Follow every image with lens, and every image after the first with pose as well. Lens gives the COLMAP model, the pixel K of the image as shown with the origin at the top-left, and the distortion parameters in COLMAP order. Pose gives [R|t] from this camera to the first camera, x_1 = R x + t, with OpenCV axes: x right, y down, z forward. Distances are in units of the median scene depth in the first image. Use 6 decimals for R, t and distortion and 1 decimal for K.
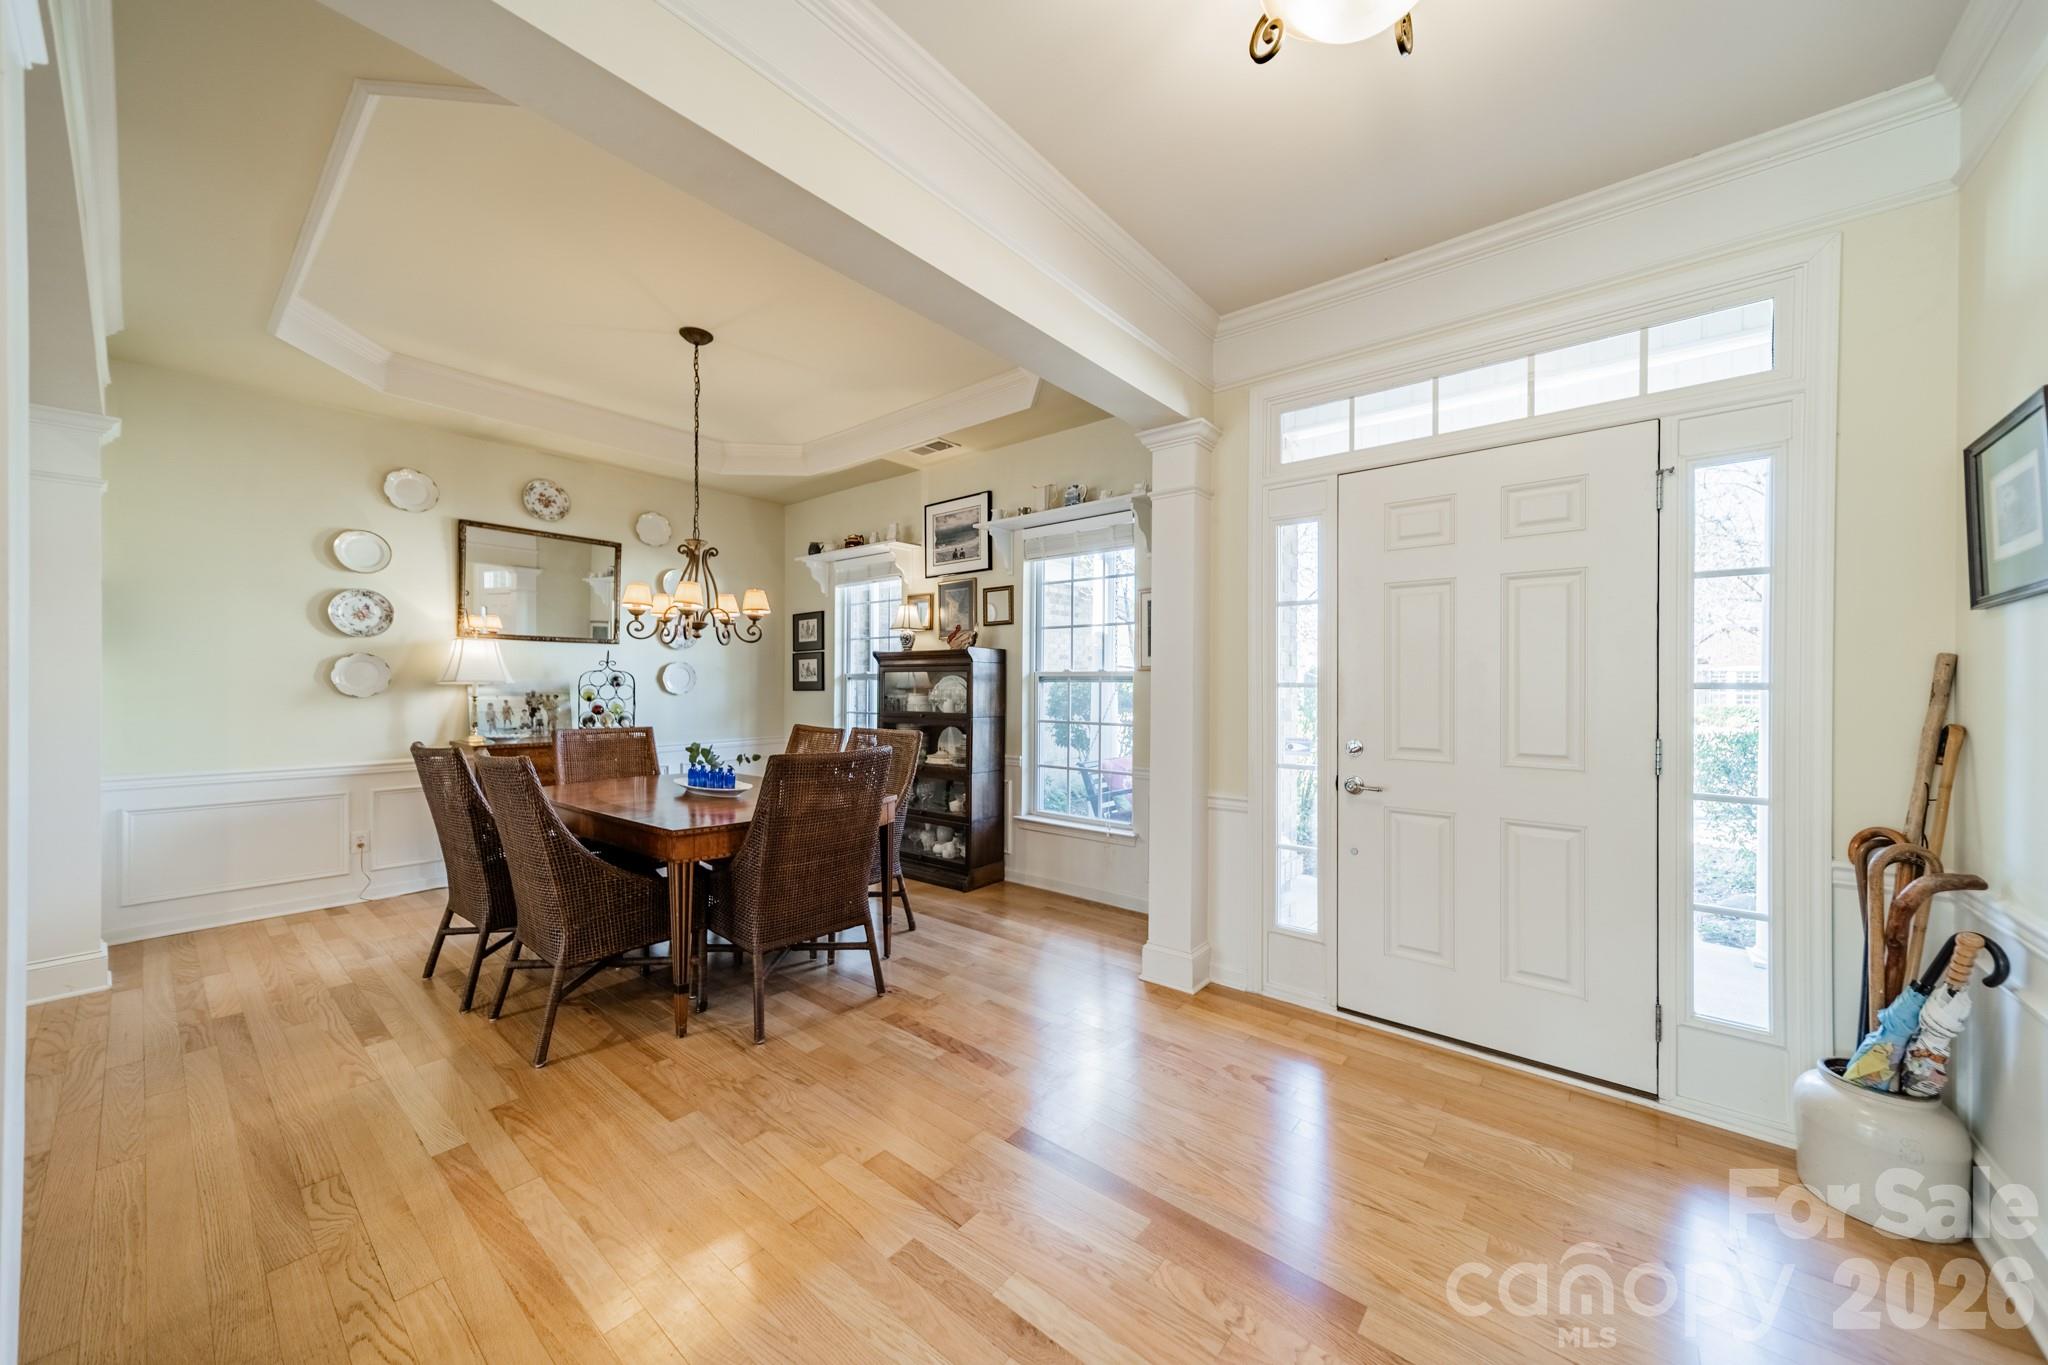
lens RADIAL K [[722.1, 0, 1027.1], [0, 722.1, 680.1], [0, 0, 1]] dist [0.007559, 0.000012]
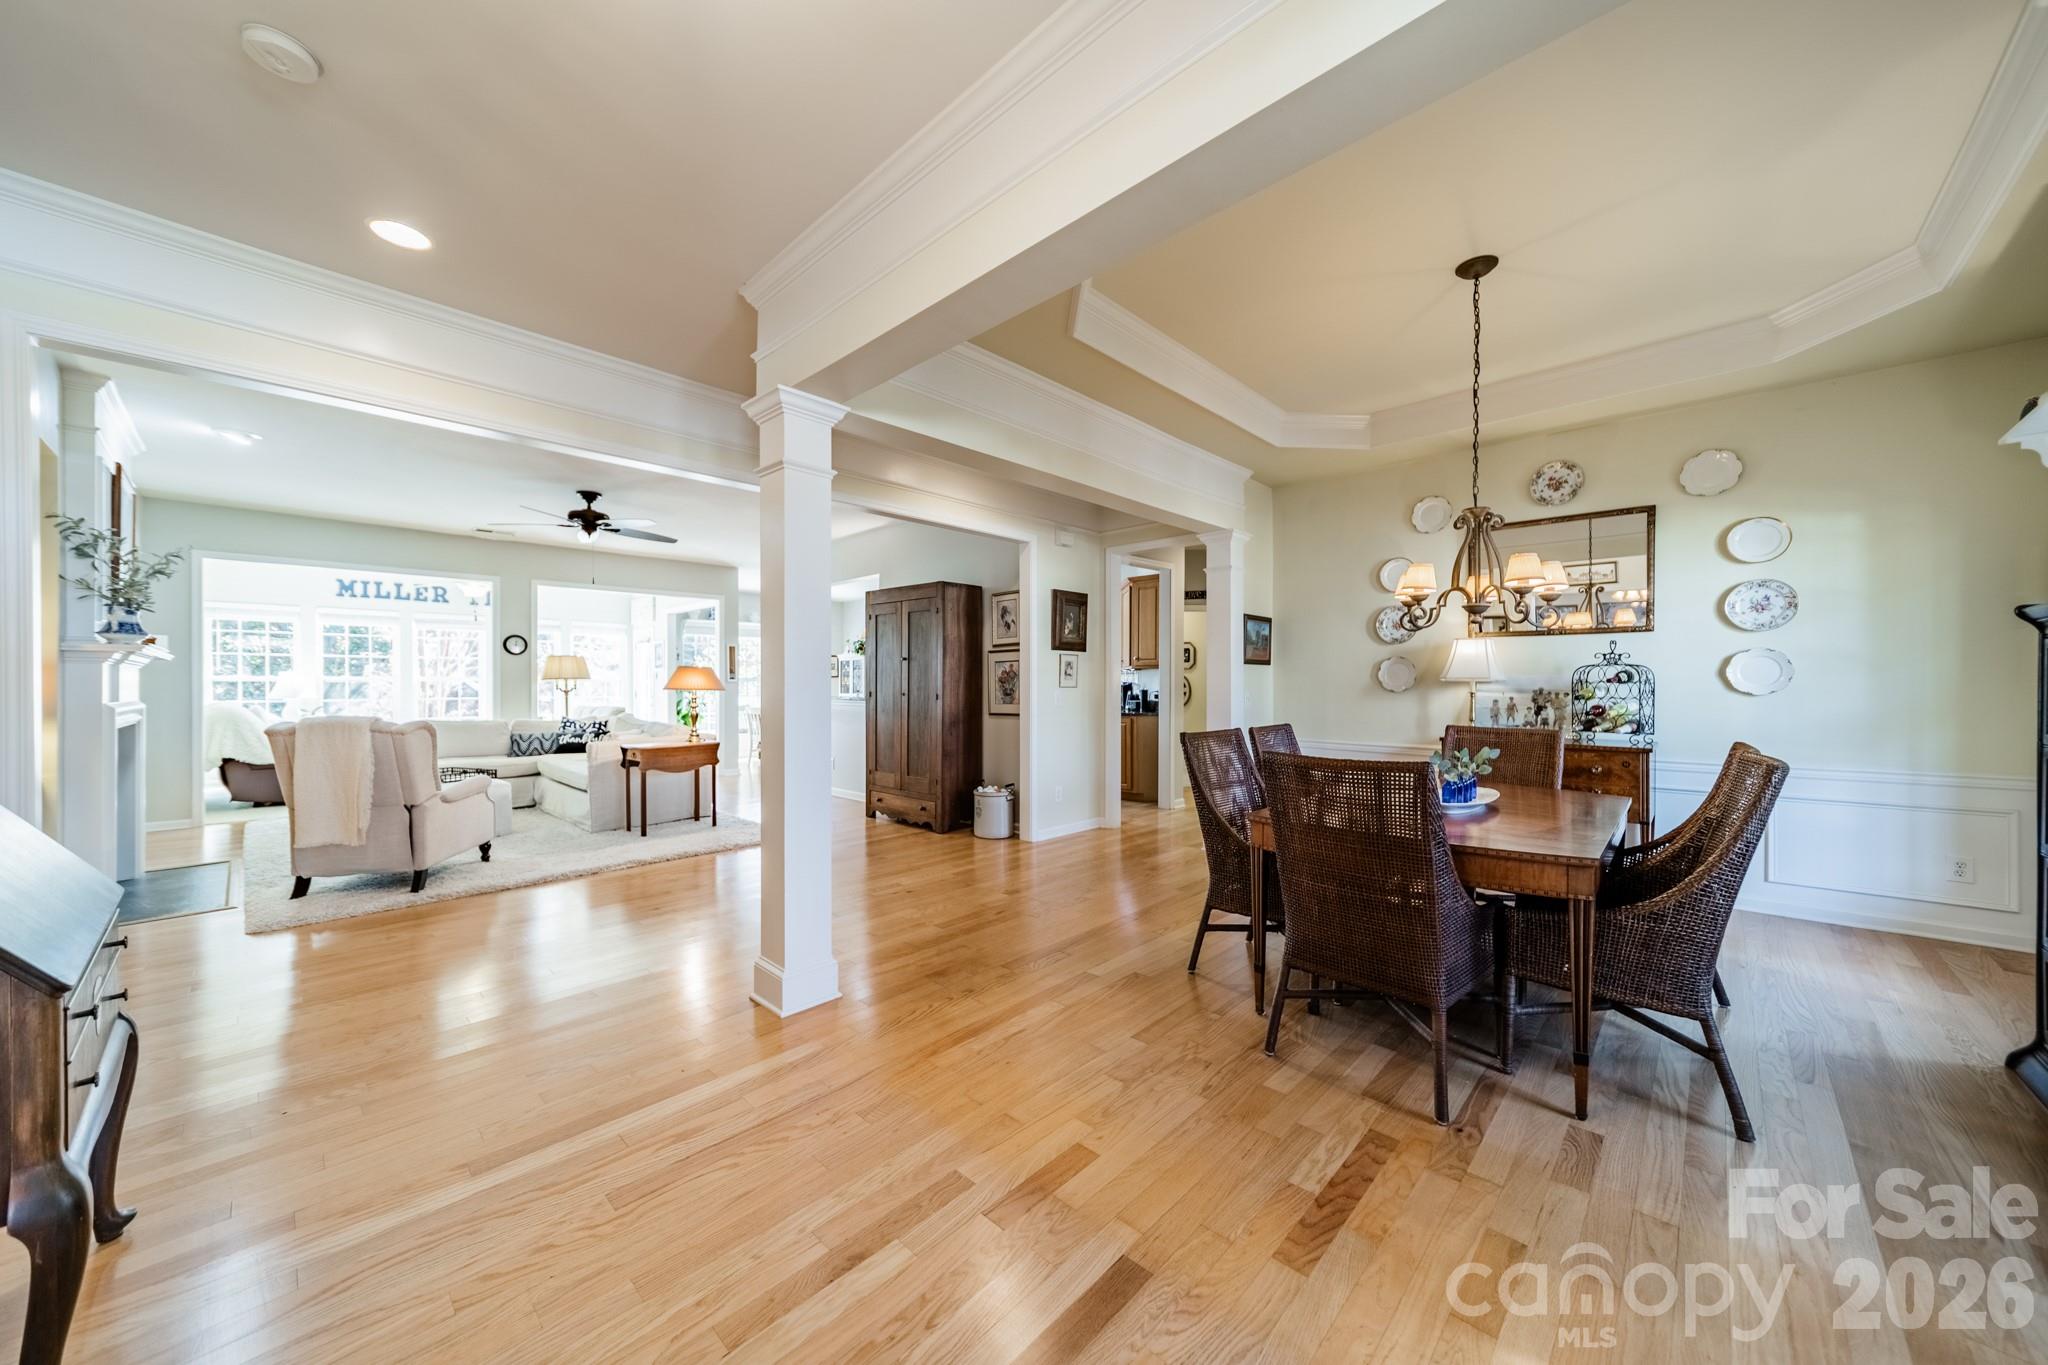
lens RADIAL K [[722.1, 0, 1036.6], [0, 722.1, 689.9], [0, 0, 1]] dist [0.007559, 0.000012]
pose [[-0.067016, 0.007103, -0.997727, 0.316957], [0.006507, 0.999957, 0.006681, 0.006677], [0.997731, -0.006045, -0.067059, 0.402655]]
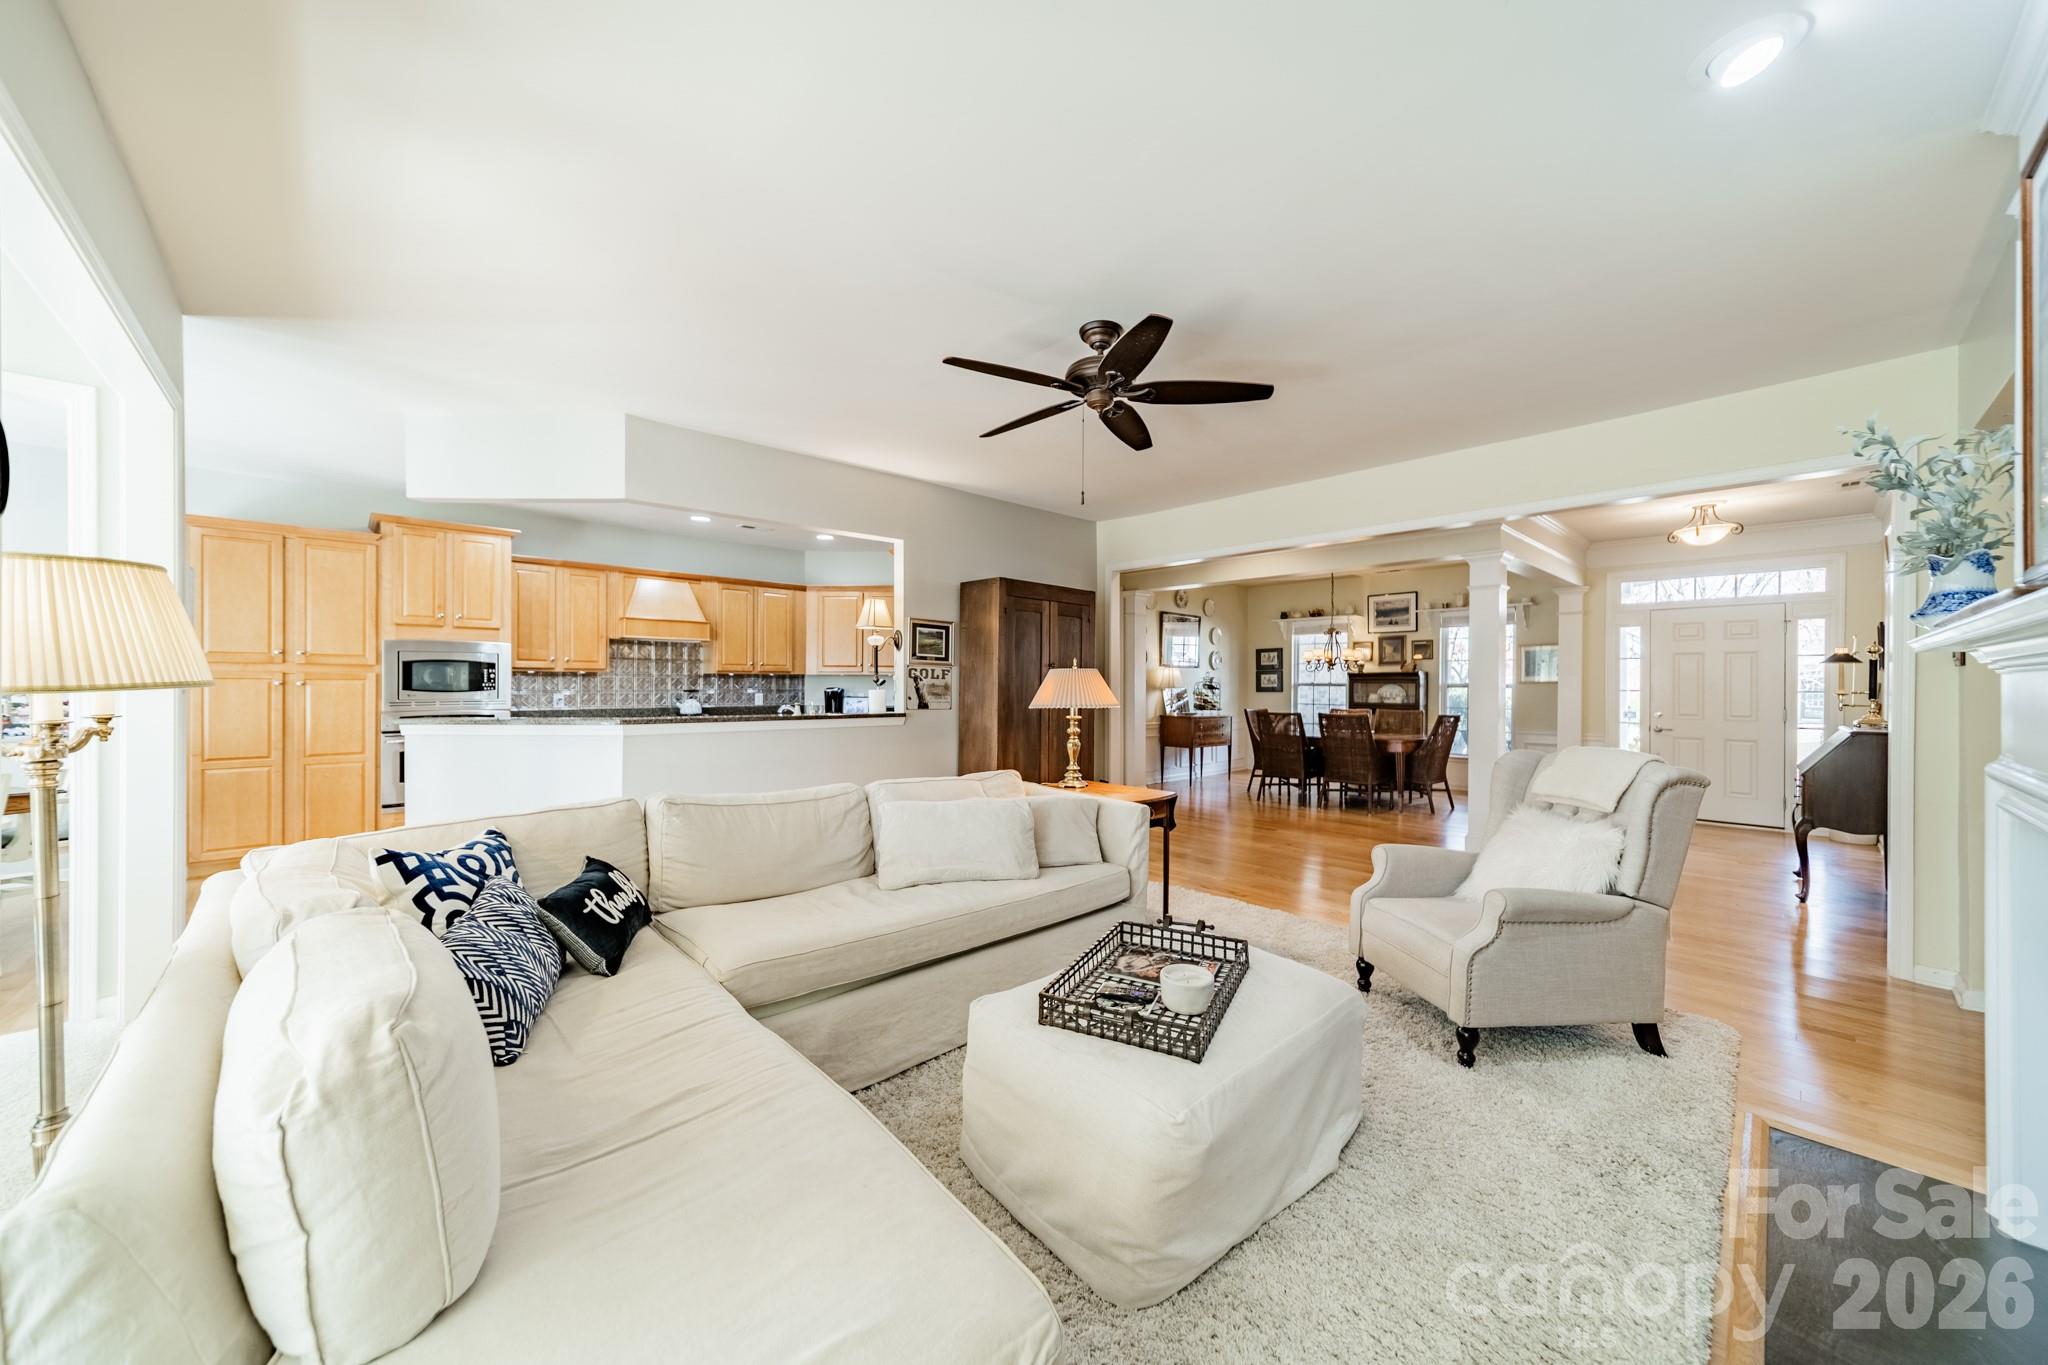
lens RADIAL K [[722.1, 0, 1024.0], [0, 722.1, 687.5], [0, 0, 1]] dist [0.007559, 0.000012]
pose [[0.991588, 0.002514, -0.129412, -0.913957], [-0.001468, 0.999965, 0.008178, -0.014582], [0.129429, -0.007920, 0.991557, -1.174266]]
